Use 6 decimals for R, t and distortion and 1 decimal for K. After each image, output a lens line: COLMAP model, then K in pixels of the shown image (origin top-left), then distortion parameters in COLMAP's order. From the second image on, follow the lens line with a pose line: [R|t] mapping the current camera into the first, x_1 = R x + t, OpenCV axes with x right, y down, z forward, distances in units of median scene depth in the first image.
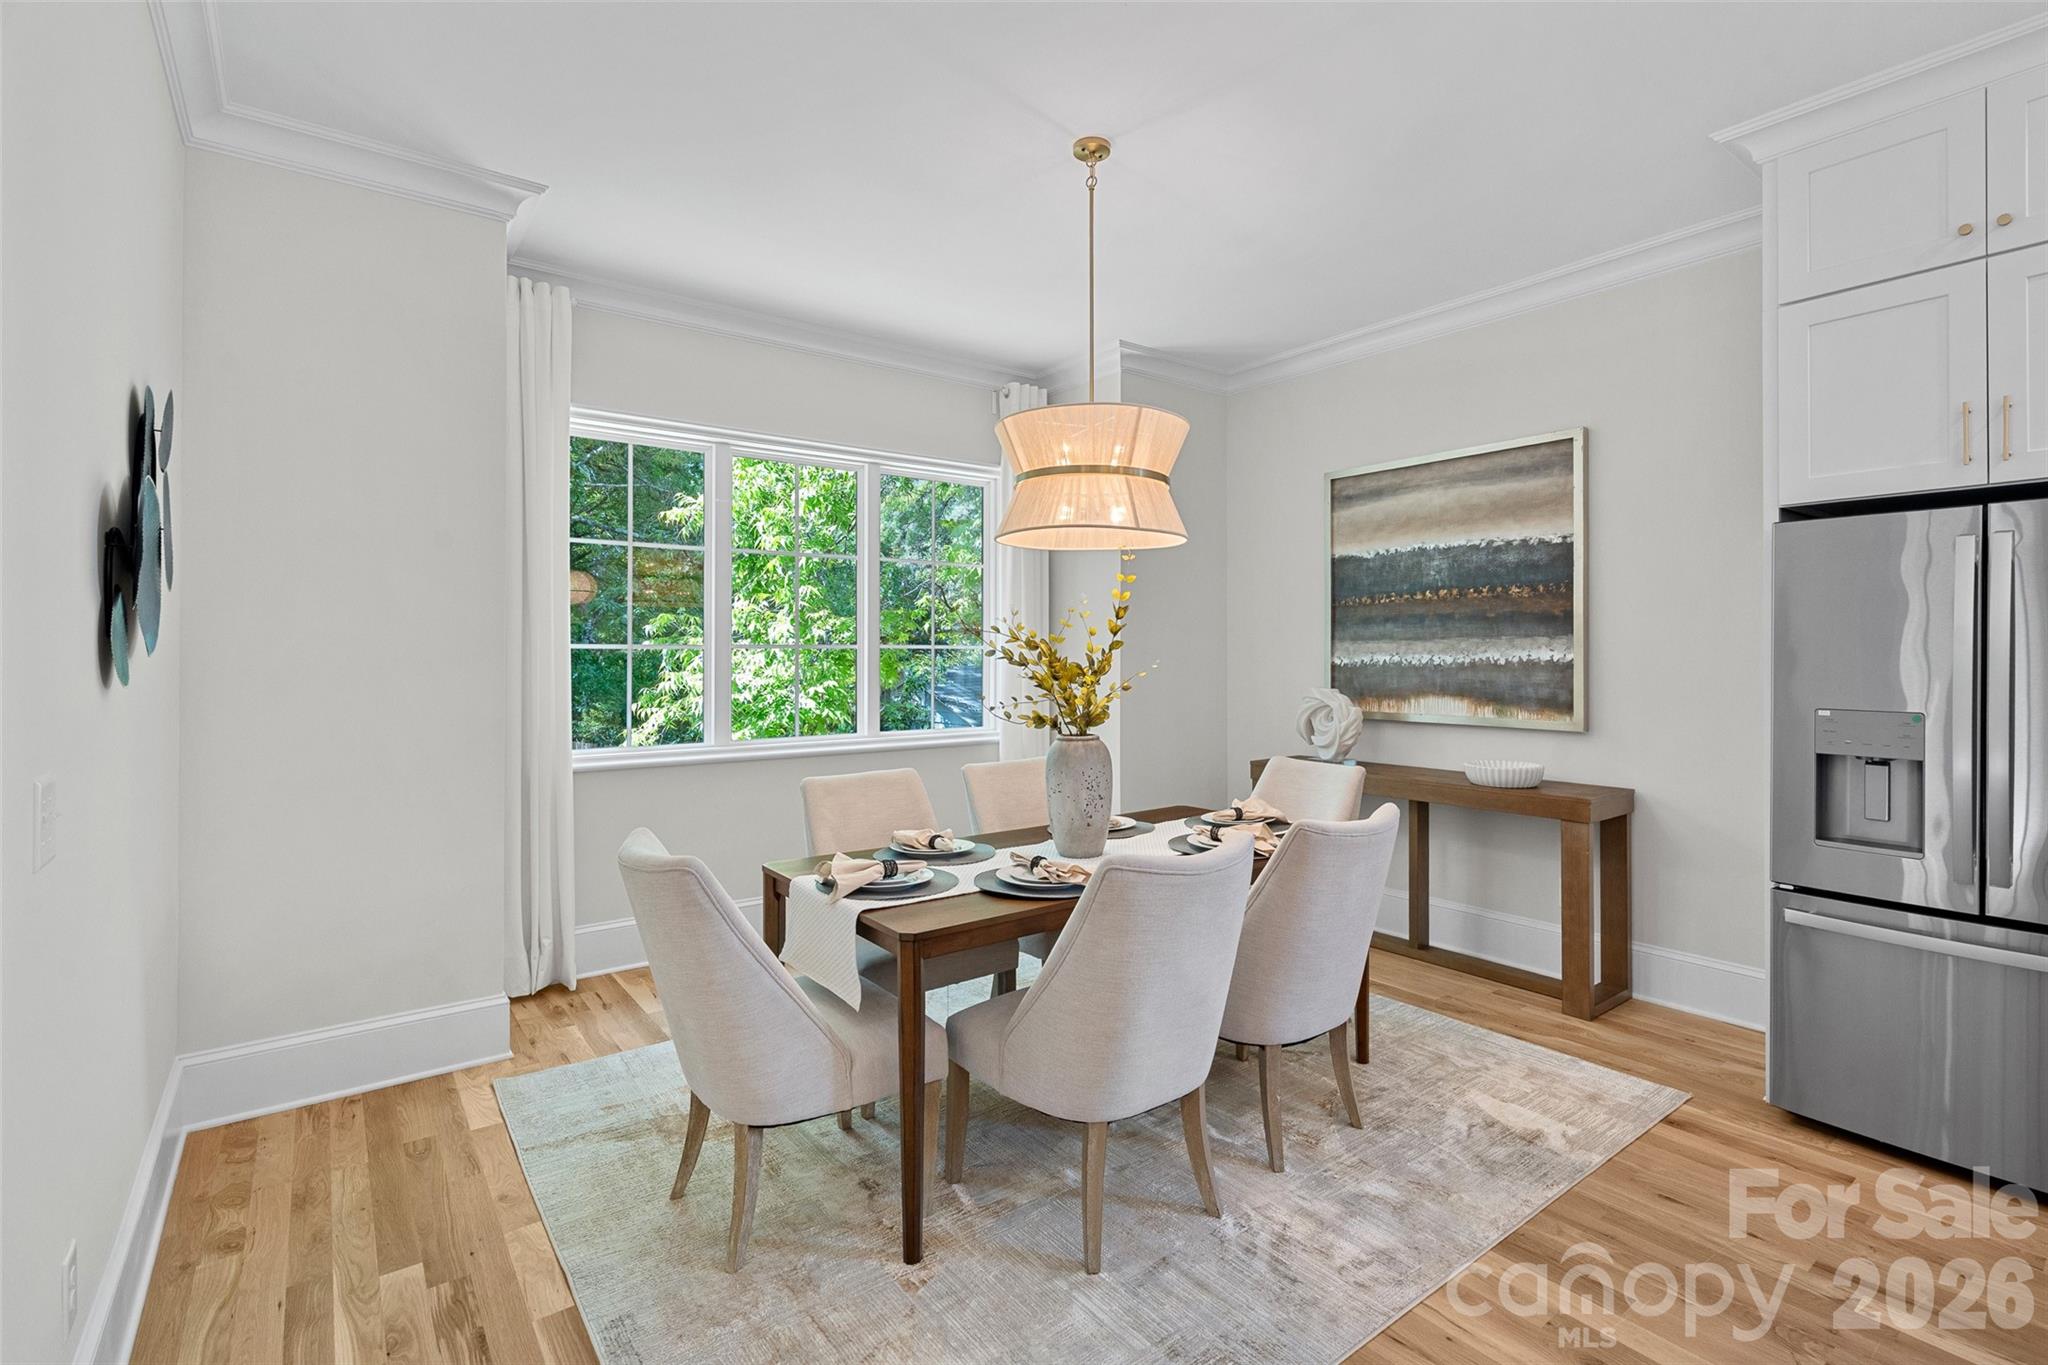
lens RADIAL K [[946.7, 0, 1035.9], [0, 946.7, 653.2], [0, 0, 1]] dist [-0.004217, 0.003253]
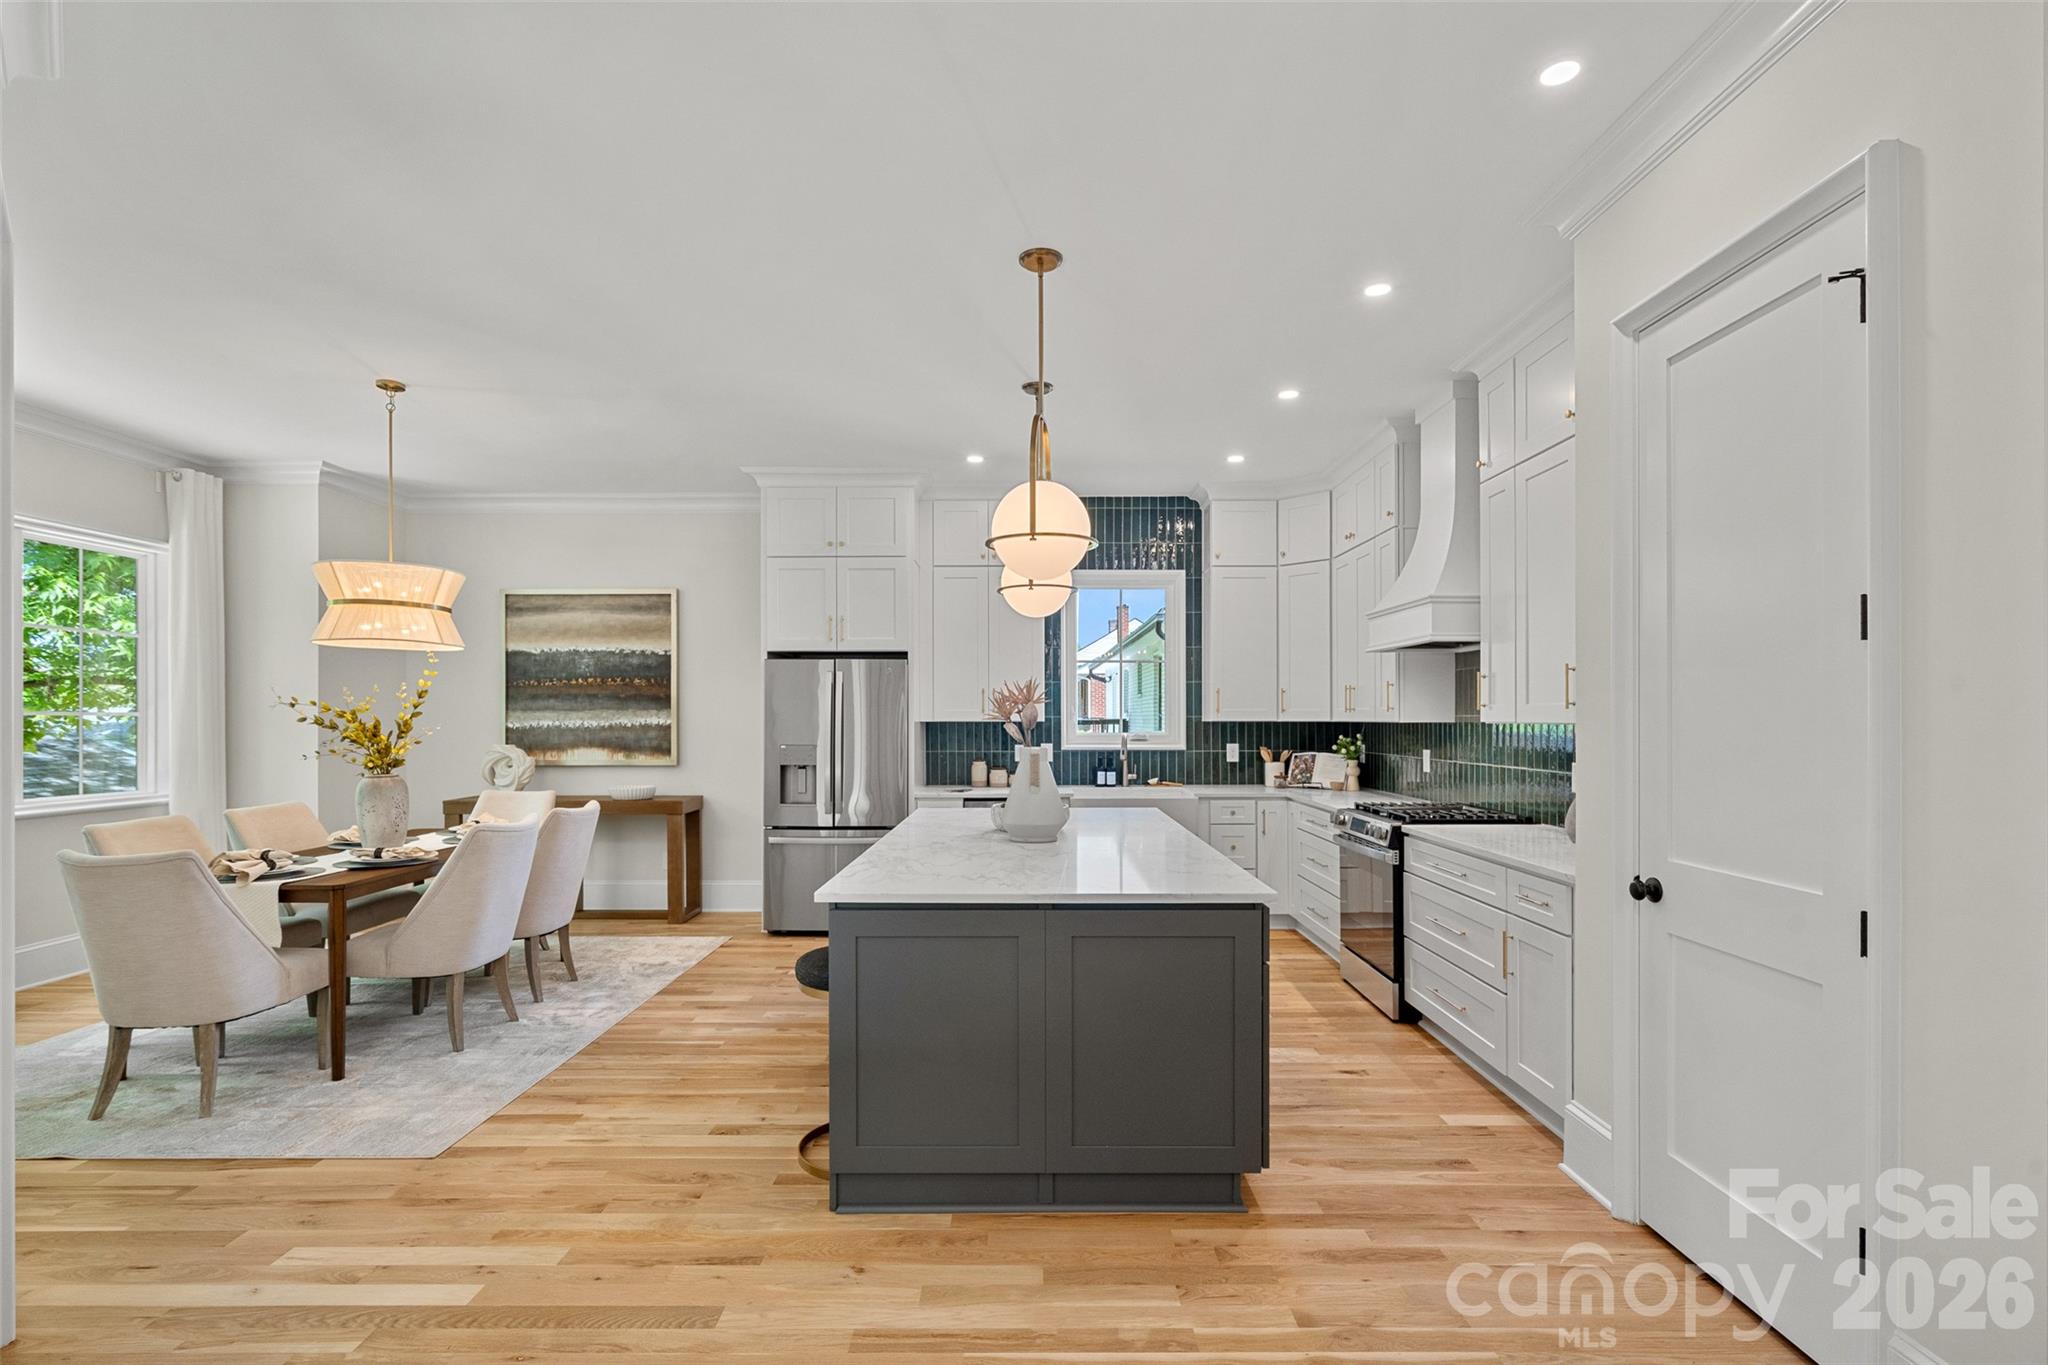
lens RADIAL K [[946.7, 0, 1032.4], [0, 946.7, 718.5], [0, 0, 1]] dist [-0.004217, 0.003253]
pose [[0.603516, 0.000707, 0.797351, -0.426483], [0.000146, 0.999999, -0.000998, -0.000570], [-0.797351, 0.000719, 0.603515, -0.588073]]
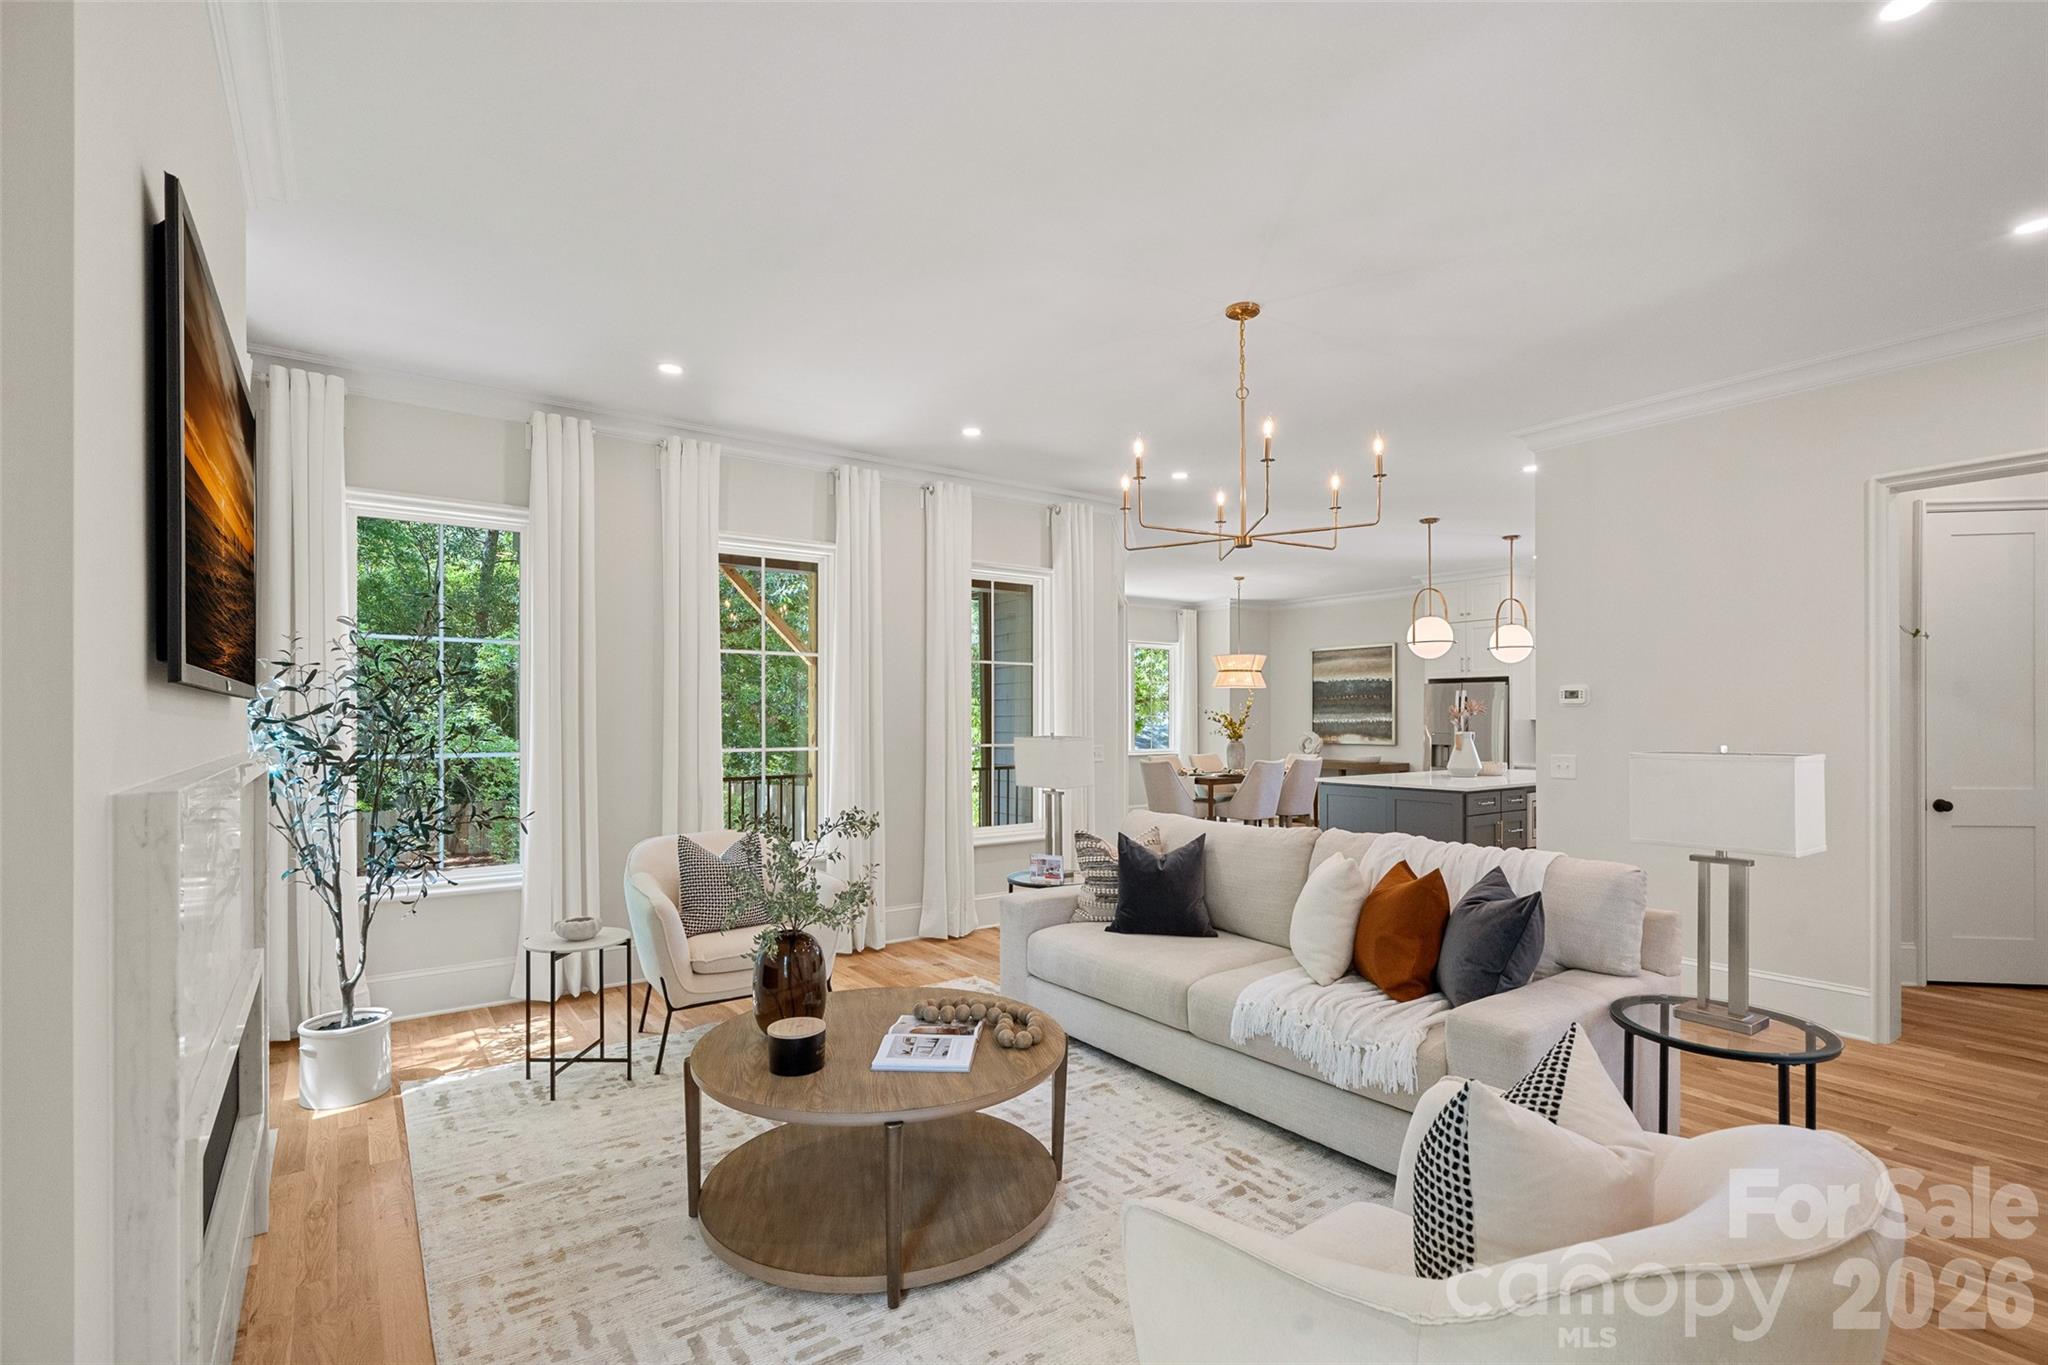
lens RADIAL K [[946.7, 0, 1057.9], [0, 946.7, 715.0], [0, 0, 1]] dist [-0.004217, 0.003253]
pose [[0.999919, 0.001056, 0.012654, -0.545934], [-0.001020, 0.999995, -0.002906, -0.001799], [-0.012657, 0.002893, 0.999916, -2.068462]]
